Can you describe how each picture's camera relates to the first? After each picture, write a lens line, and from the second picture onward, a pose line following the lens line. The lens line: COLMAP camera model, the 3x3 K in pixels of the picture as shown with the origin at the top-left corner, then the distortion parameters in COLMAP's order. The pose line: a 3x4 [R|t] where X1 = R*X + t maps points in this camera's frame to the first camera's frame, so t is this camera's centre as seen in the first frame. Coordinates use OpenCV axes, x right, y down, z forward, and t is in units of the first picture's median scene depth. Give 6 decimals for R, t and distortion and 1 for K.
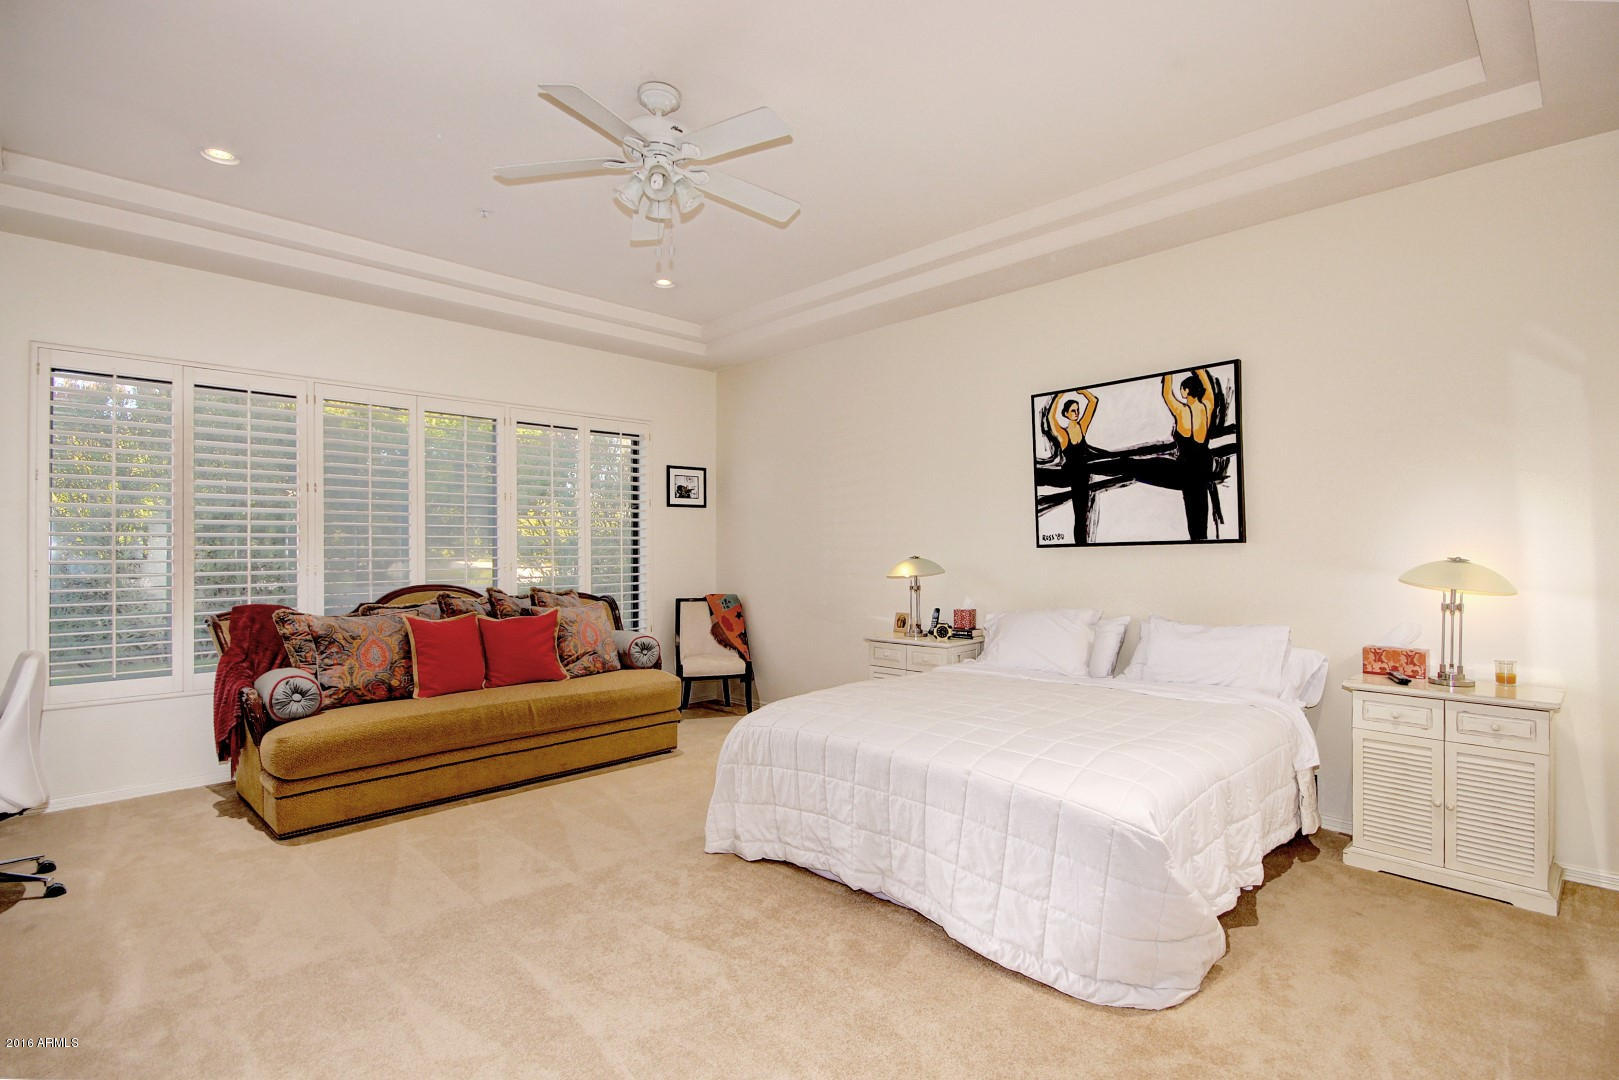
lens RADIAL K [[773.9, 0, 820.1], [0, 773.9, 545.4], [0, 0, 1]] dist [0.001419, 0.000149]
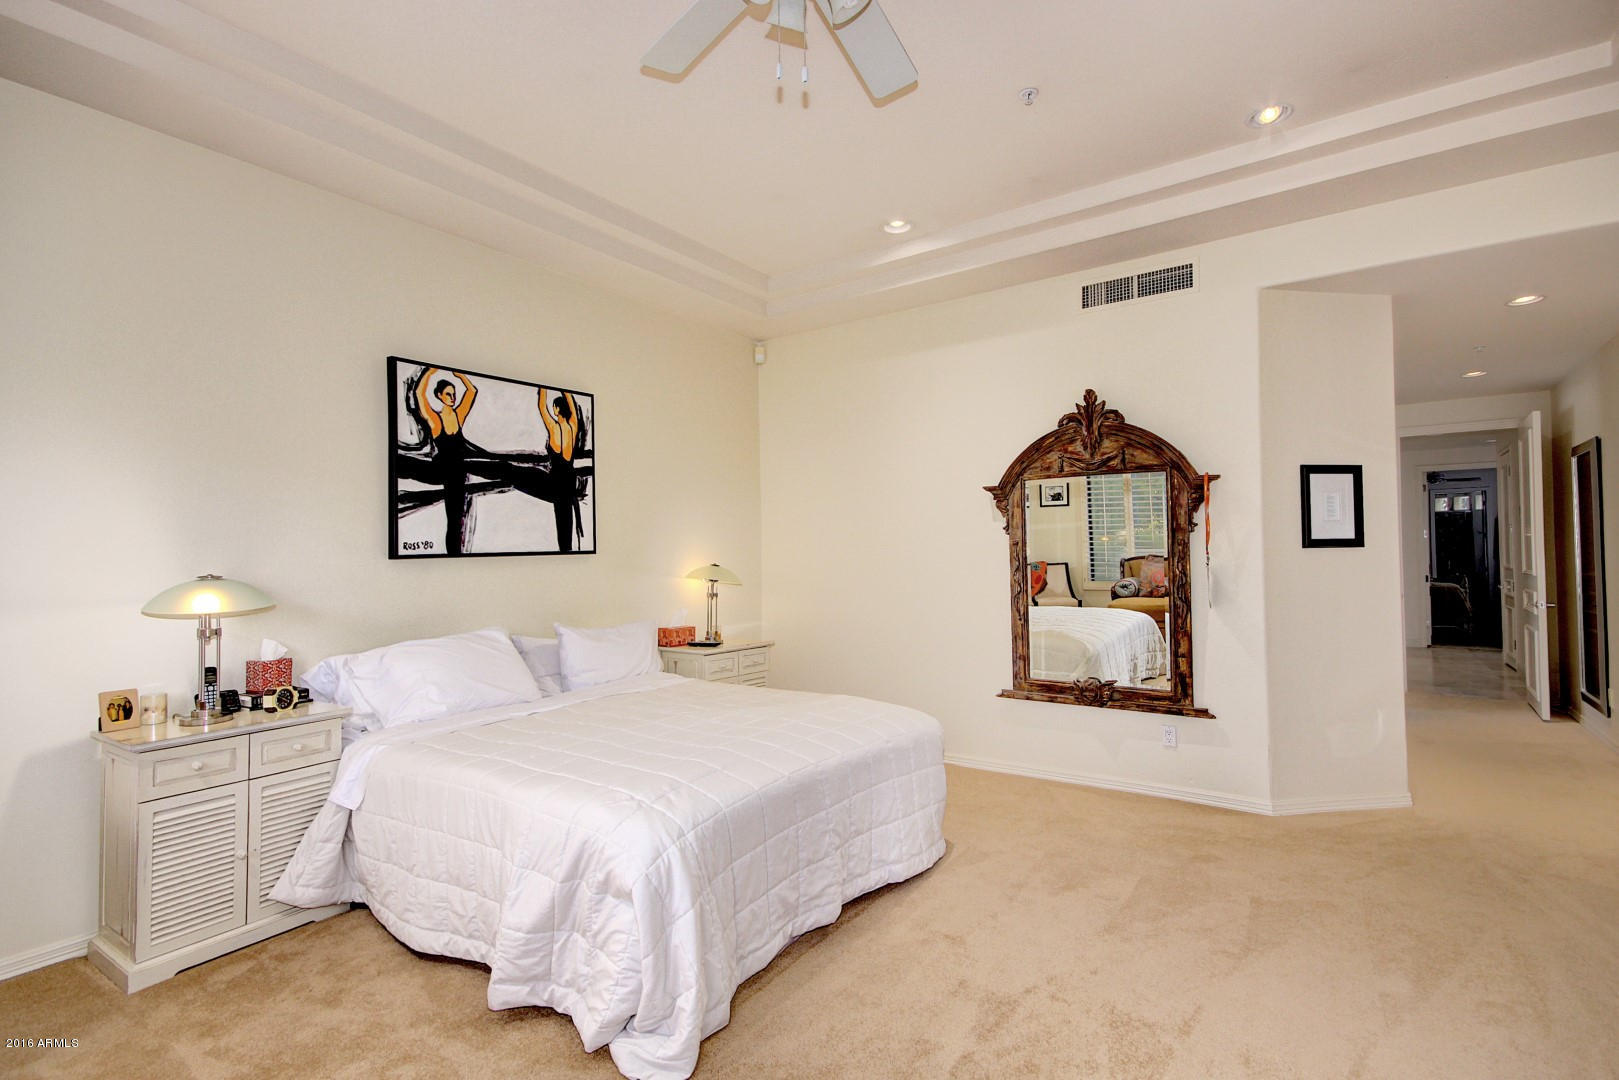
lens RADIAL K [[773.9, 0, 820.8], [0, 773.9, 538.2], [0, 0, 1]] dist [0.001419, 0.000149]
pose [[-0.178913, 0.038546, 0.983110, -0.579323], [0.017550, 0.999198, -0.035983, 0.018401], [-0.983708, 0.010816, -0.179446, 0.788142]]
